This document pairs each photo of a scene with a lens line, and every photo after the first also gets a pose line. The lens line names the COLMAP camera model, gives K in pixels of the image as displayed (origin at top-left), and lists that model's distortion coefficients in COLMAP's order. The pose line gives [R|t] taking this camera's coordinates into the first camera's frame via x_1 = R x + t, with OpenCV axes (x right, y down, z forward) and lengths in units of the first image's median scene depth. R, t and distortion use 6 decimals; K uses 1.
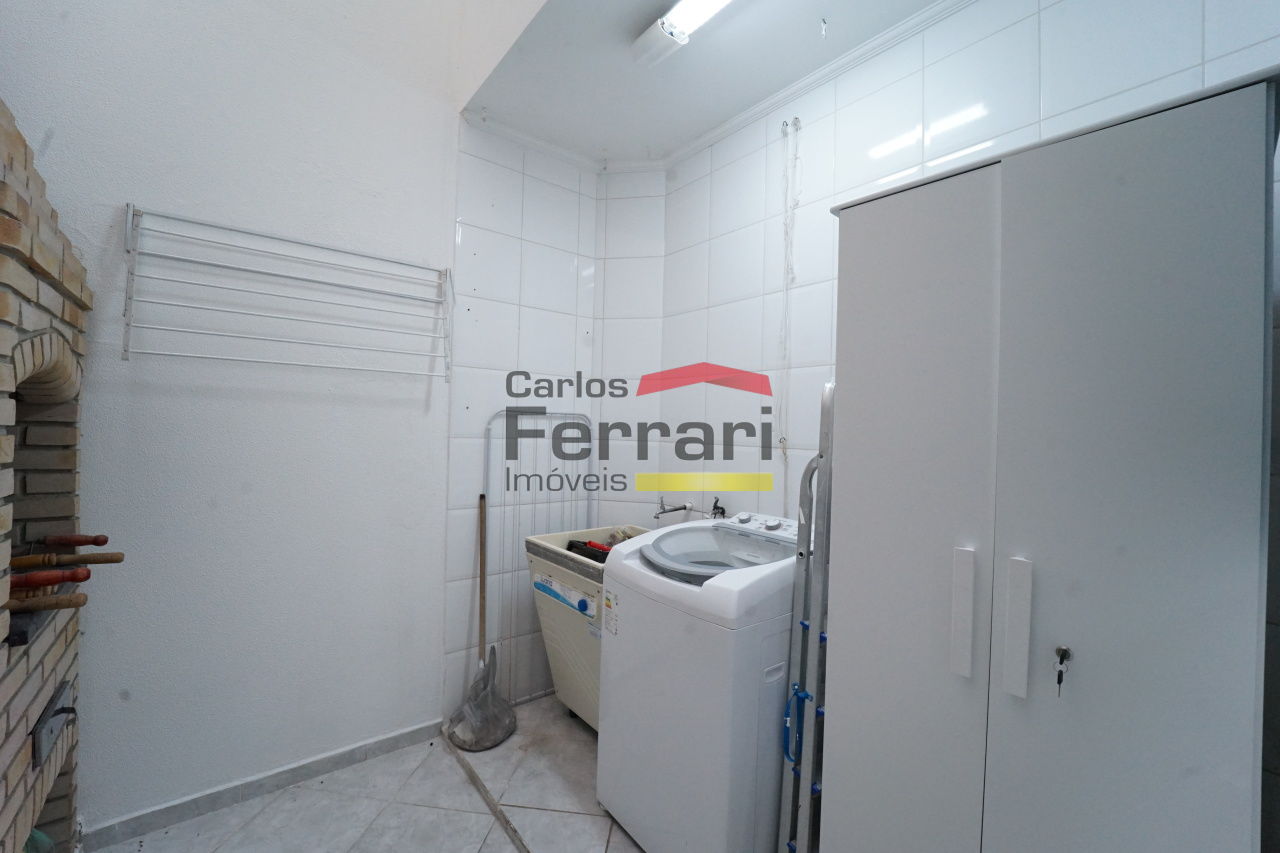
lens RADIAL K [[518.0, 0, 633.7], [0, 518.0, 423.8], [0, 0, 1]] dist [-0.021797, -0.000279]
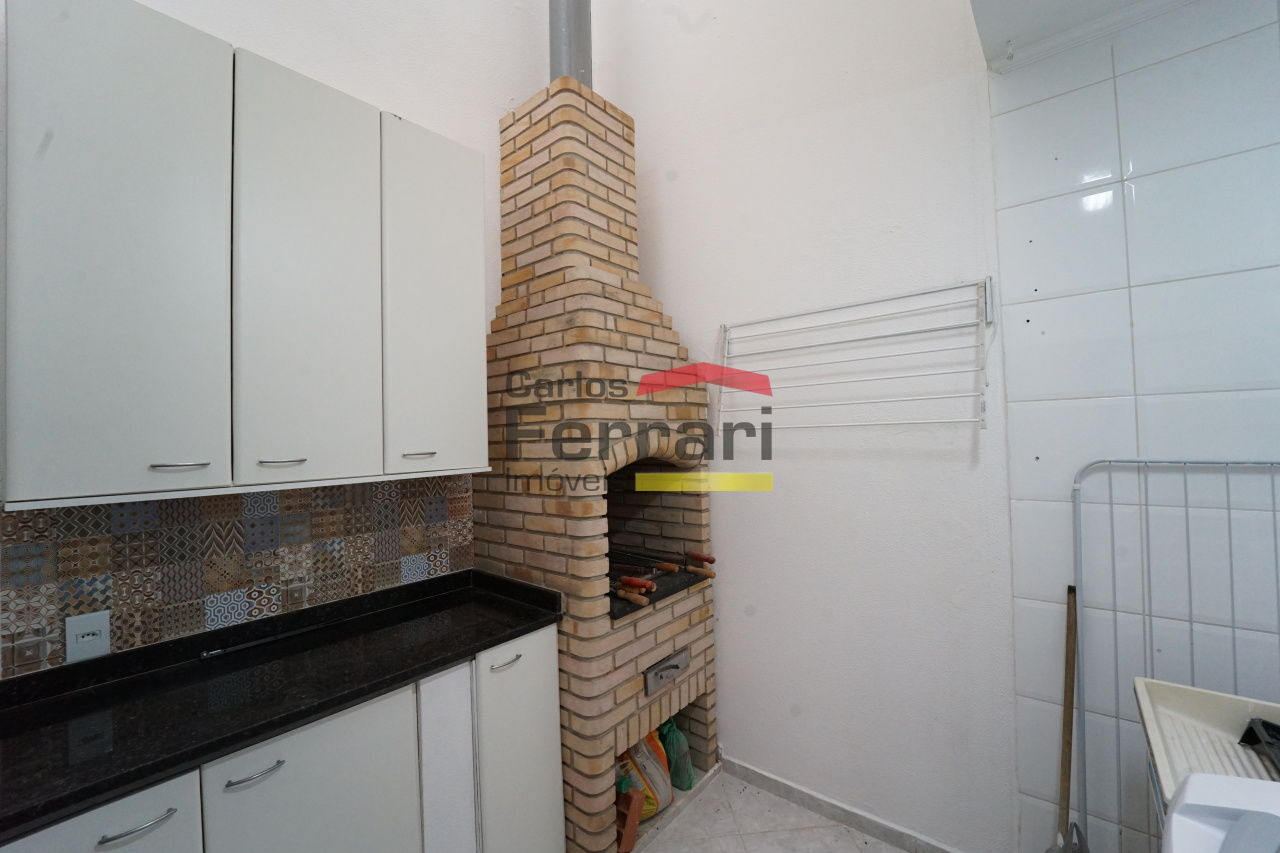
lens RADIAL K [[518.0, 0, 636.4], [0, 518.0, 423.0], [0, 0, 1]] dist [-0.021797, -0.000279]
pose [[0.196716, -0.056757, -0.978816, 0.312725], [0.037578, 0.998026, -0.050319, -0.077662], [0.979740, -0.026883, 0.198461, 0.386642]]
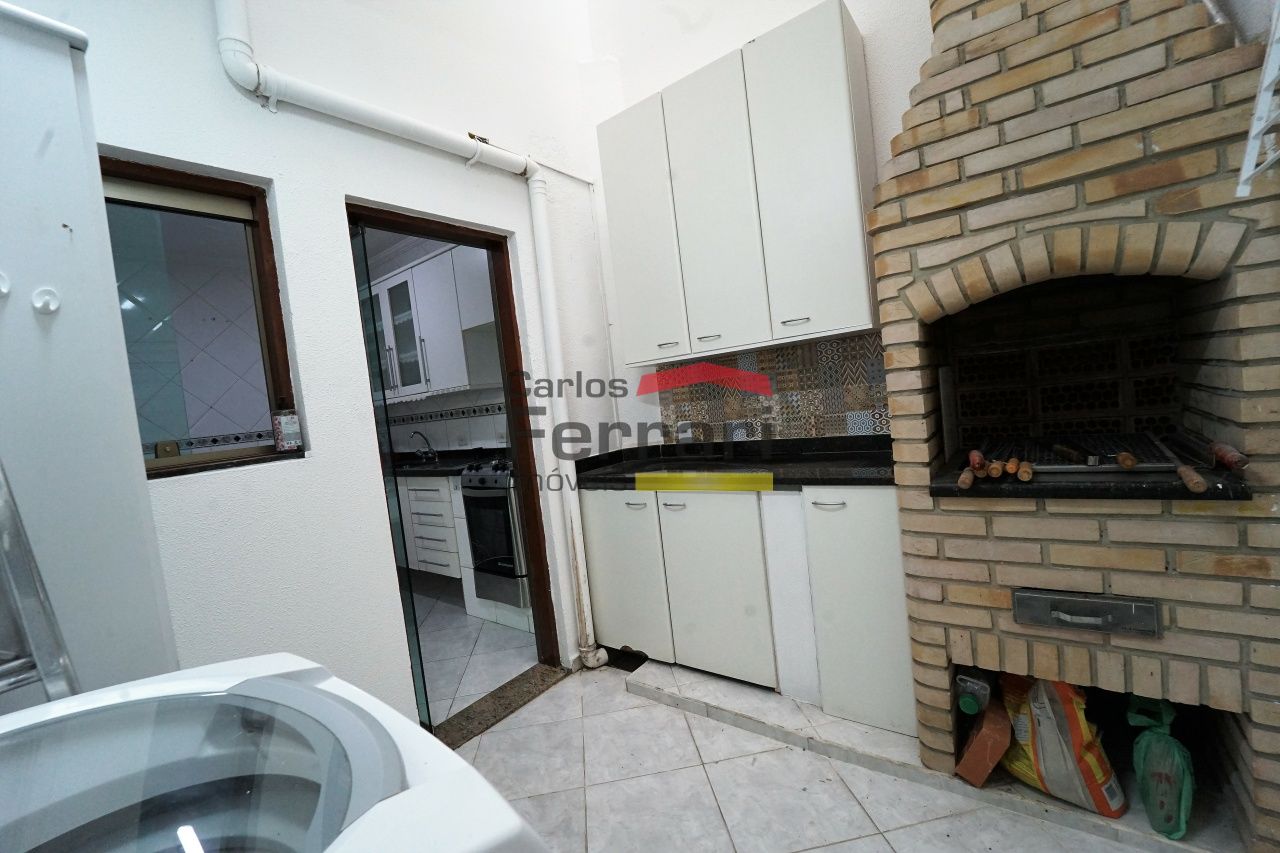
lens RADIAL K [[518.0, 0, 635.7], [0, 518.0, 423.9], [0, 0, 1]] dist [-0.021797, -0.000279]
pose [[-0.964758, 0.094896, -0.245432, -0.043926], [0.087293, 0.995309, 0.041702, 0.057484], [0.248238, 0.018808, -0.968517, 1.154925]]
